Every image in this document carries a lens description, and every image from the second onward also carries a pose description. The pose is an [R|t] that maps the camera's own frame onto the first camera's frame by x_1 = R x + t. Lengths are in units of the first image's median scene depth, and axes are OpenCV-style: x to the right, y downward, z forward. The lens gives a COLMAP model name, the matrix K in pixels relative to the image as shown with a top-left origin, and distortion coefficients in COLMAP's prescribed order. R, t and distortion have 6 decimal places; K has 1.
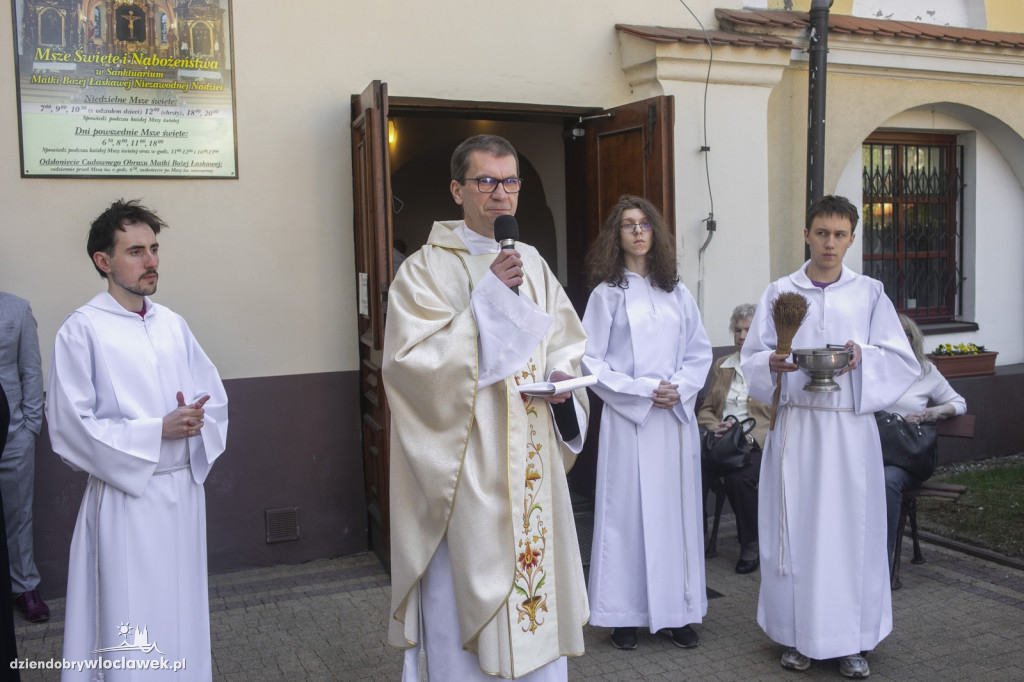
lens RADIAL K [[1033.6, 0, 551.6], [0, 1033.6, 340.9], [0, 0, 1]] dist [-0.064048, 0.108554]
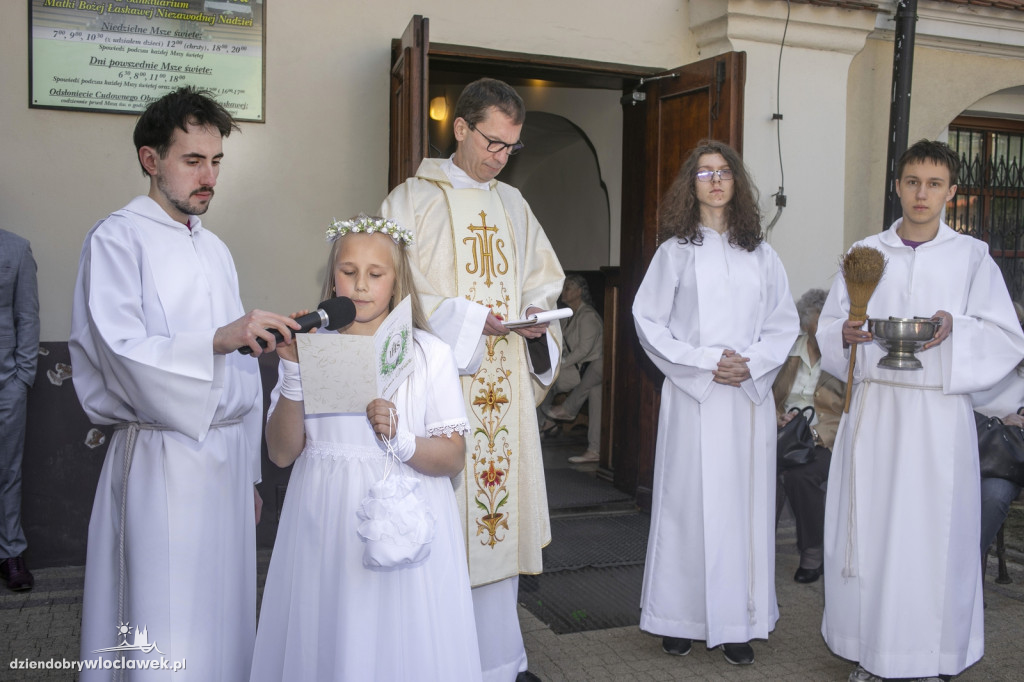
lens RADIAL K [[1033.6, 0, 551.6], [0, 1033.6, 340.9], [0, 0, 1]] dist [-0.064048, 0.108554]
pose [[0.997586, 0.042591, -0.054851, 0.009895], [-0.043341, 0.998981, -0.012571, 0.038895], [0.054260, 0.014918, 0.998415, 0.102776]]
